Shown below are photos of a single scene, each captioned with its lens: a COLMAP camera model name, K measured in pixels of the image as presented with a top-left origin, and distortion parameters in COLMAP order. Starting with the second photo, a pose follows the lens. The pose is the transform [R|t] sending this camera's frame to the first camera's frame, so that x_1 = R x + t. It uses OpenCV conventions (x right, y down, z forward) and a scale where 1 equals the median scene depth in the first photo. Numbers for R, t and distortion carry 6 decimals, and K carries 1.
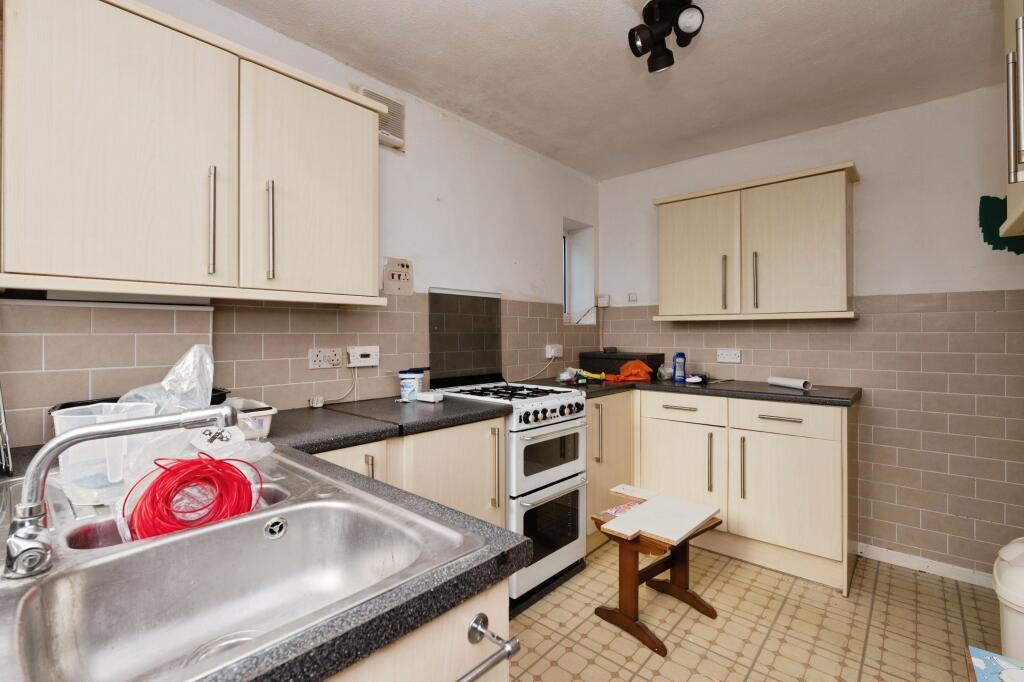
lens RADIAL K [[469.0, 0, 512.3], [0, 469.0, 334.5], [0, 0, 1]] dist [-0.001124, -0.000409]
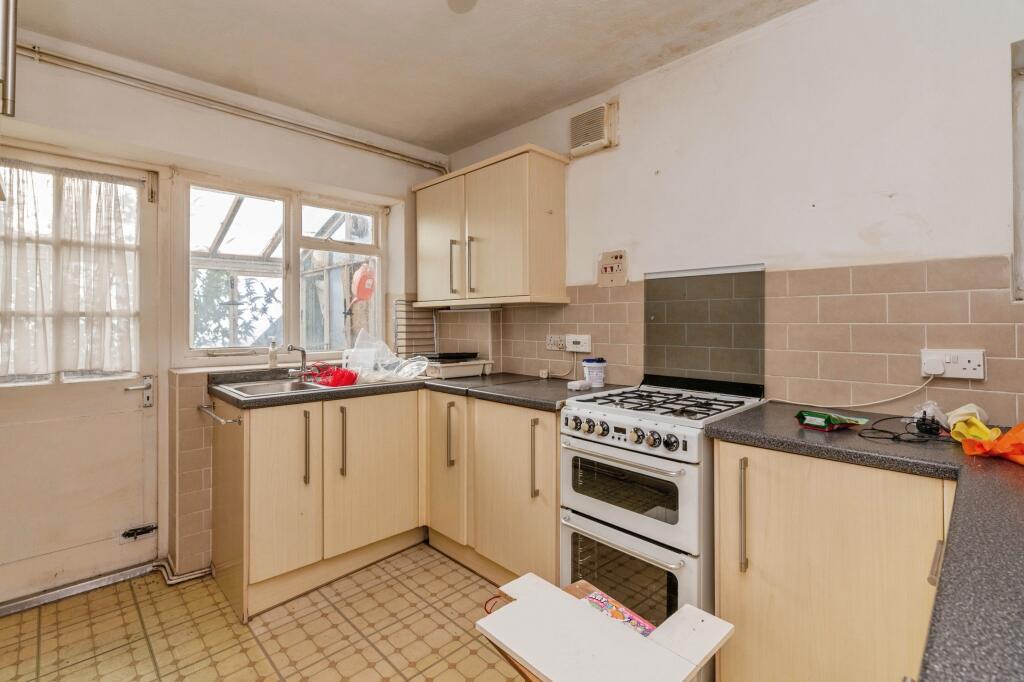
lens RADIAL K [[468.8, 0, 512.1], [0, 468.8, 321.0], [0, 0, 1]] dist [-0.000194, -0.000102]
pose [[-0.073589, -0.001353, -0.997288, 0.804743], [0.000313, 0.999999, -0.001380, -0.007158], [0.997289, -0.000414, -0.073589, 0.854199]]
